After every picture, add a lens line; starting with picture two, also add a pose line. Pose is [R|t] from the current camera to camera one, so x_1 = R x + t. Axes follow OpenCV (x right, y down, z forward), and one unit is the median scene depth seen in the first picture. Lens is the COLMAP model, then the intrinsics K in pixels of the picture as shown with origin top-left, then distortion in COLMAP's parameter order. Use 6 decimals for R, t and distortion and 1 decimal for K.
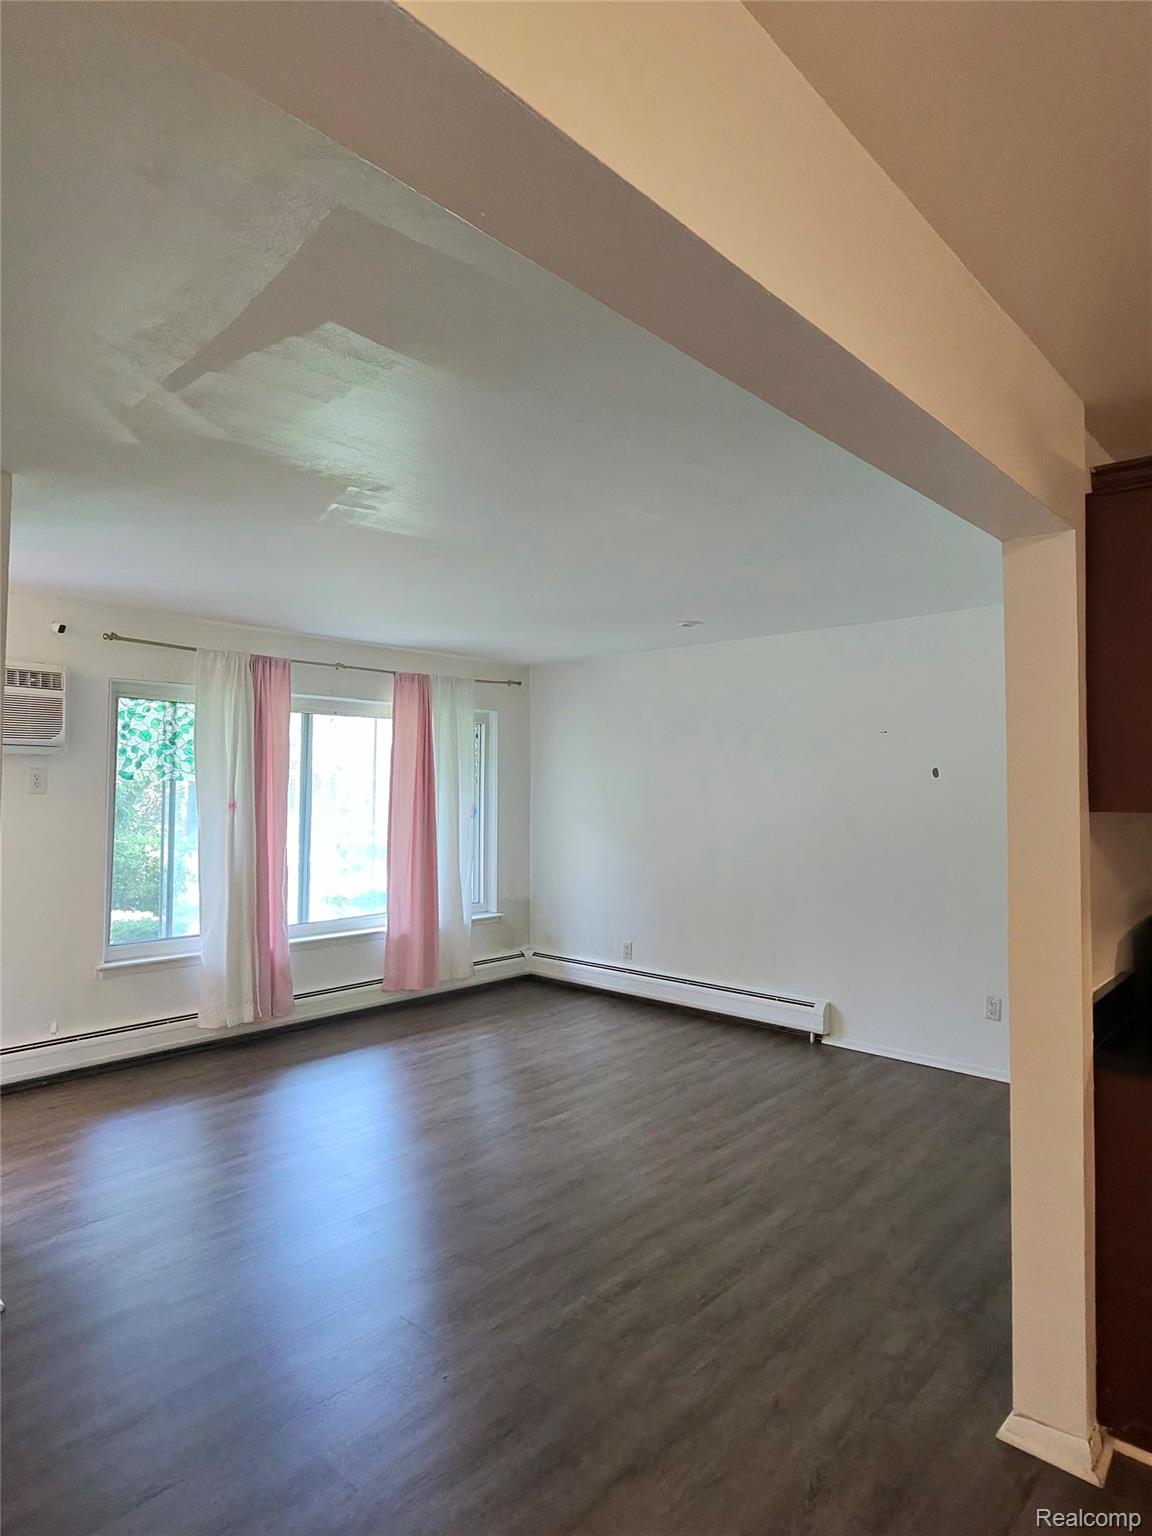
lens RADIAL K [[864.0, 0, 576.0], [0, 864.0, 768.0], [0, 0, 1]] dist [-0.004877, -0.001101]
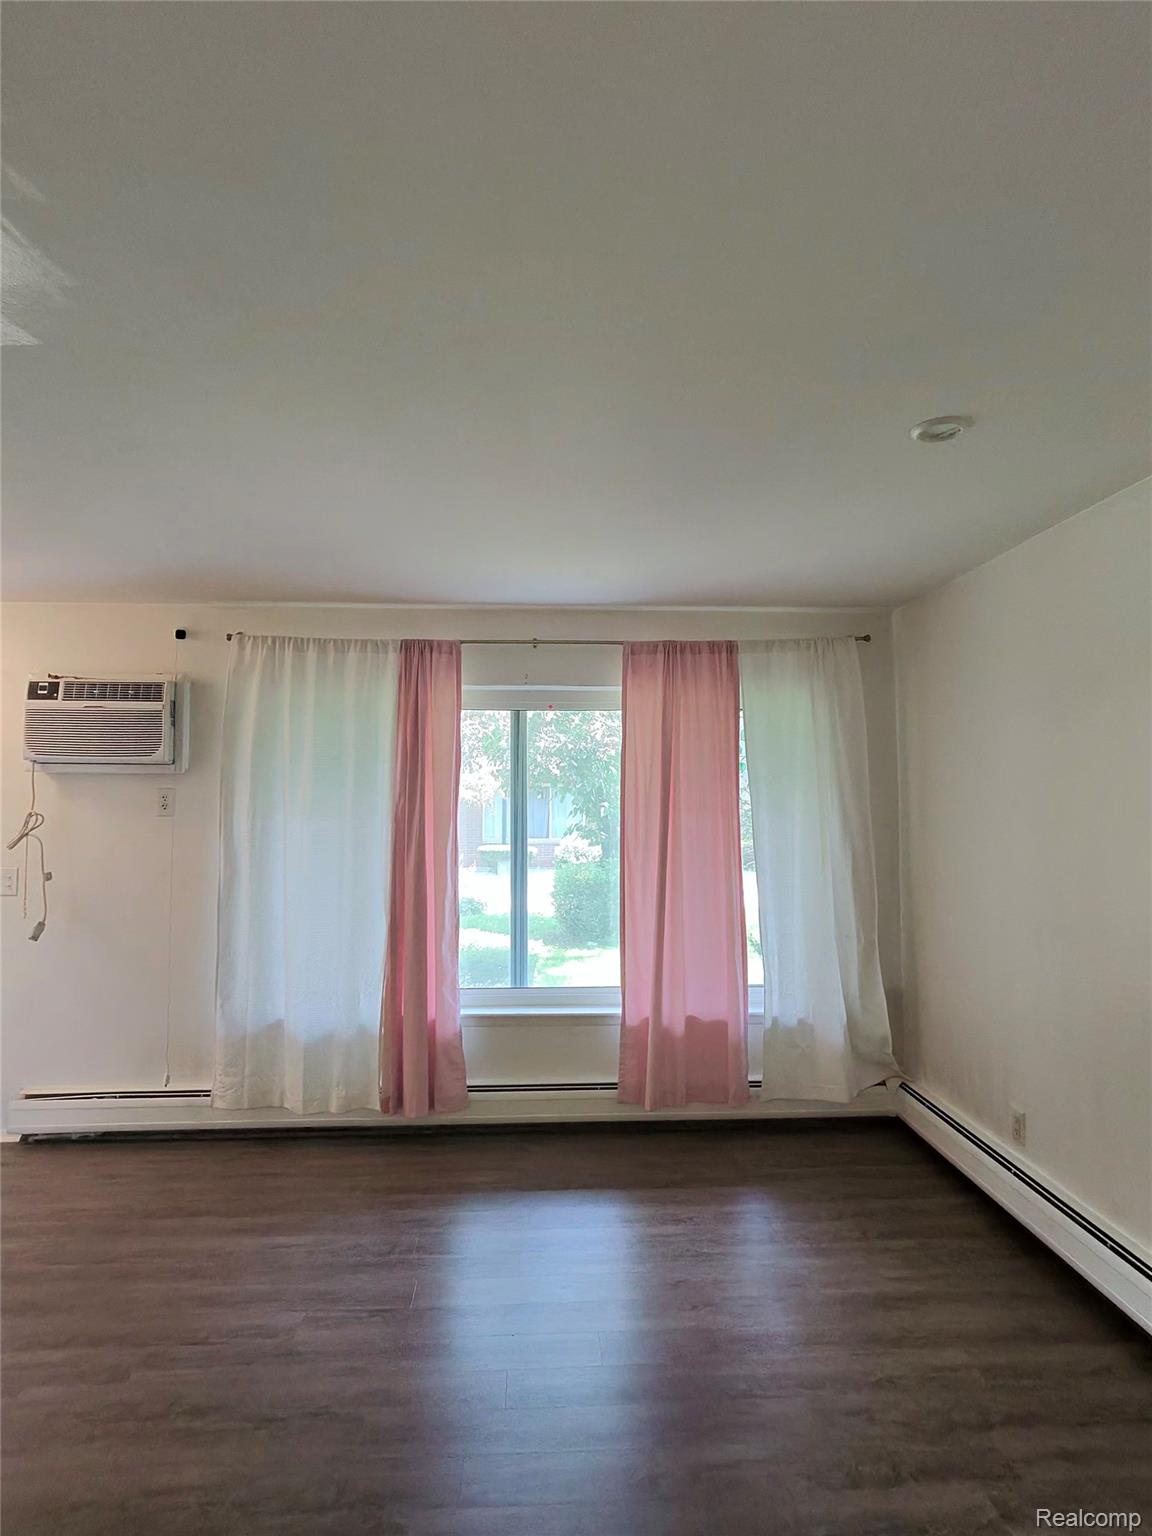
lens RADIAL K [[864.0, 0, 576.0], [0, 864.0, 768.0], [0, 0, 1]] dist [-0.004877, -0.001101]
pose [[0.719204, -0.029728, -0.694162, 0.268126], [0.017960, 0.999546, -0.024199, 0.007030], [0.694567, 0.004937, 0.719411, 0.521105]]
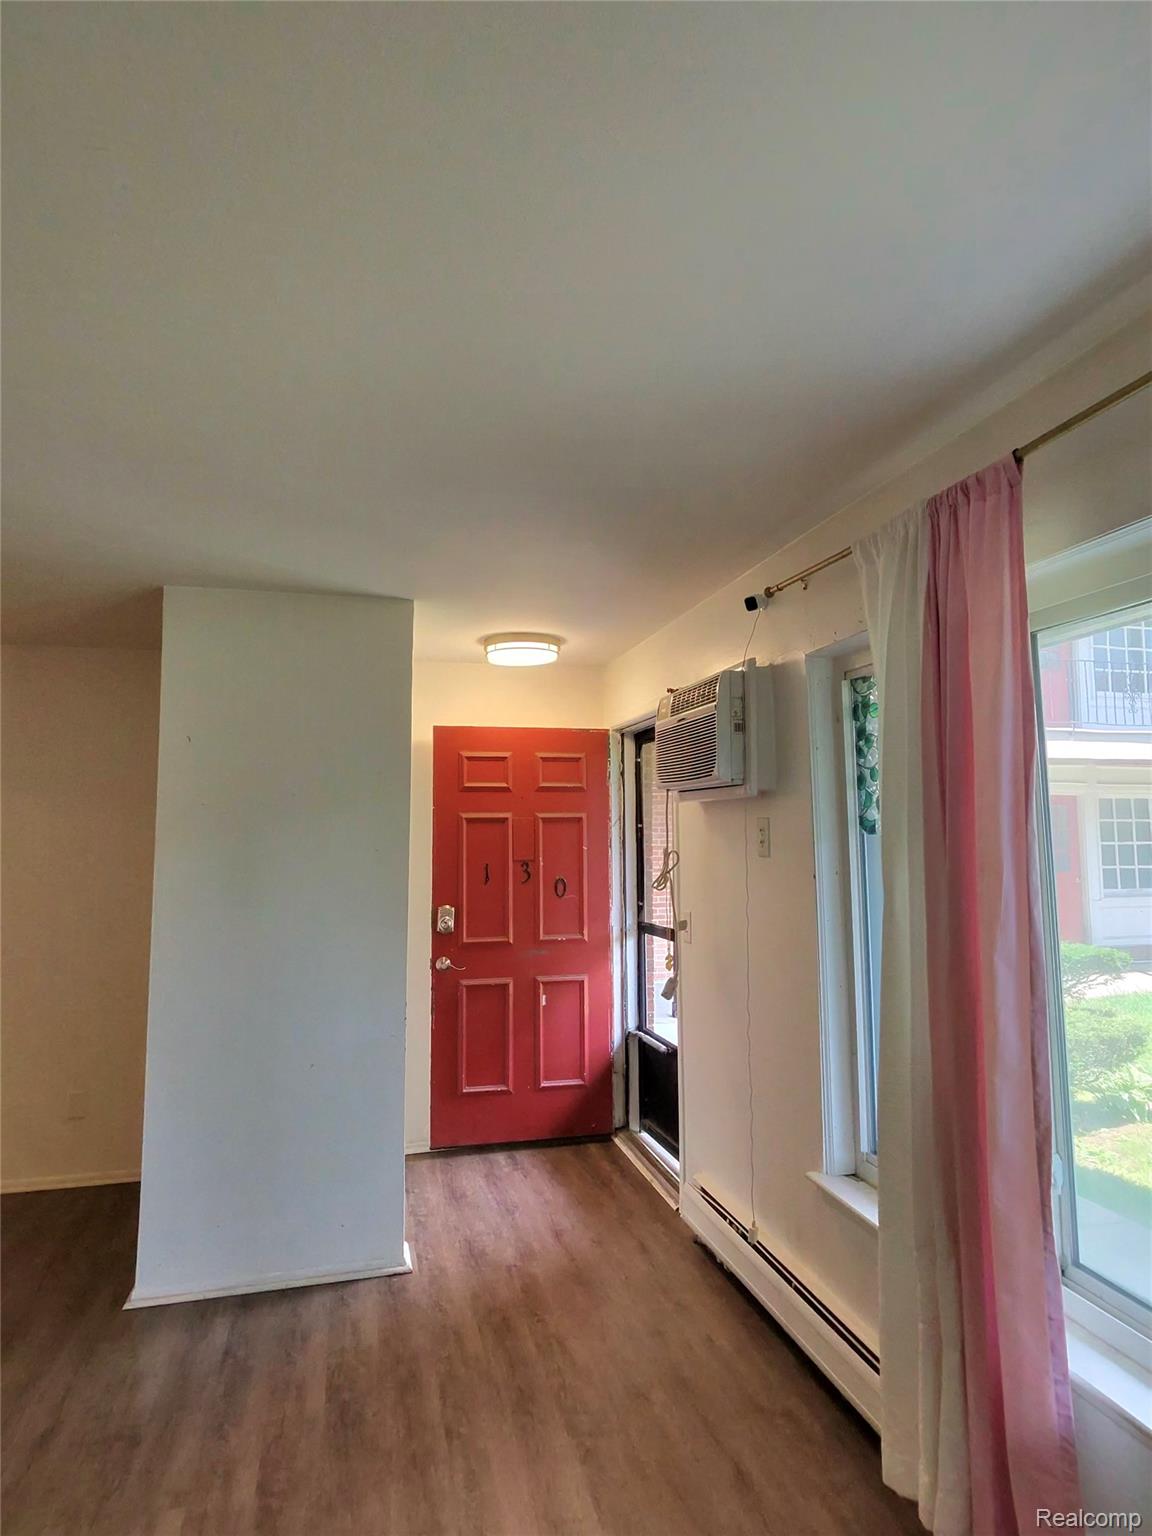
lens RADIAL K [[864.0, 0, 576.0], [0, 864.0, 768.0], [0, 0, 1]] dist [-0.004877, -0.001101]
pose [[-0.527308, -0.061108, -0.847474, 0.014860], [0.022865, 0.996029, -0.086046, 0.012706], [0.849366, -0.064750, -0.523817, 0.998918]]
